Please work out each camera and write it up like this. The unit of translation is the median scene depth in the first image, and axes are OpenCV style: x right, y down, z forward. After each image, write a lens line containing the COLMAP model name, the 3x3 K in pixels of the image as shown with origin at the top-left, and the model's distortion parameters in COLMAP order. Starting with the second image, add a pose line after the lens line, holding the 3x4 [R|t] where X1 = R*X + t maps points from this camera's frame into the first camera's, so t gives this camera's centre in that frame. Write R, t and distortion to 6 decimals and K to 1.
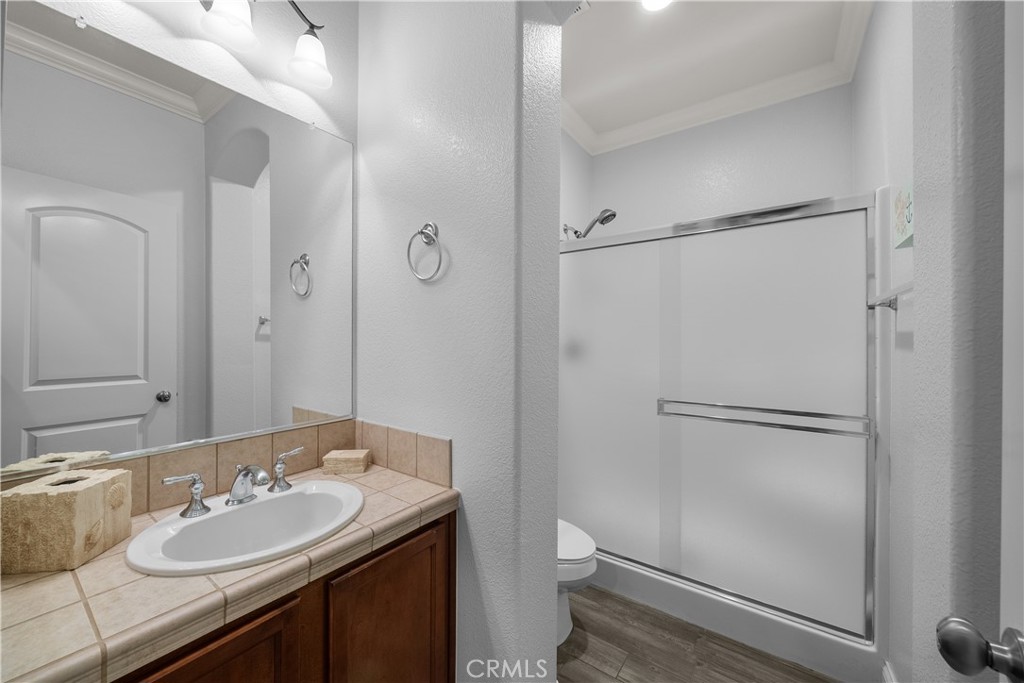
lens RADIAL K [[383.1, 0, 511.7], [0, 383.1, 337.7], [0, 0, 1]] dist [0.000082, -0.001019]
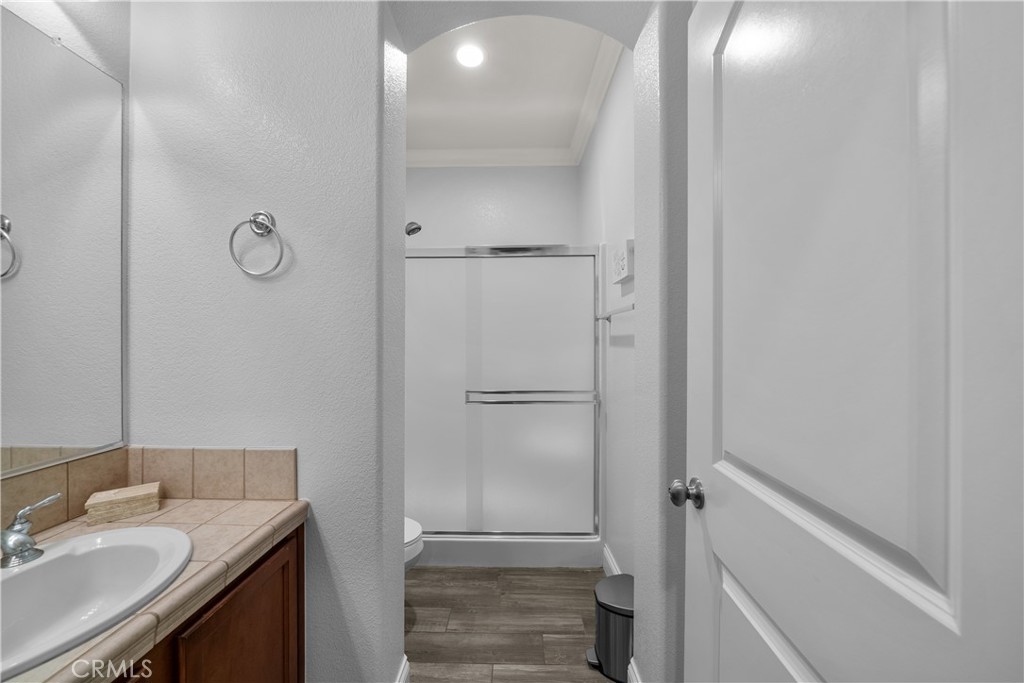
lens RADIAL K [[362.0, 0, 512.4], [0, 362.0, 340.9], [0, 0, 1]] dist [-0.001830, -0.000009]
pose [[0.828412, -0.004257, 0.560103, -0.194885], [0.002649, 0.999990, 0.003683, 0.000661], [-0.560113, -0.001568, 0.828415, -0.026105]]
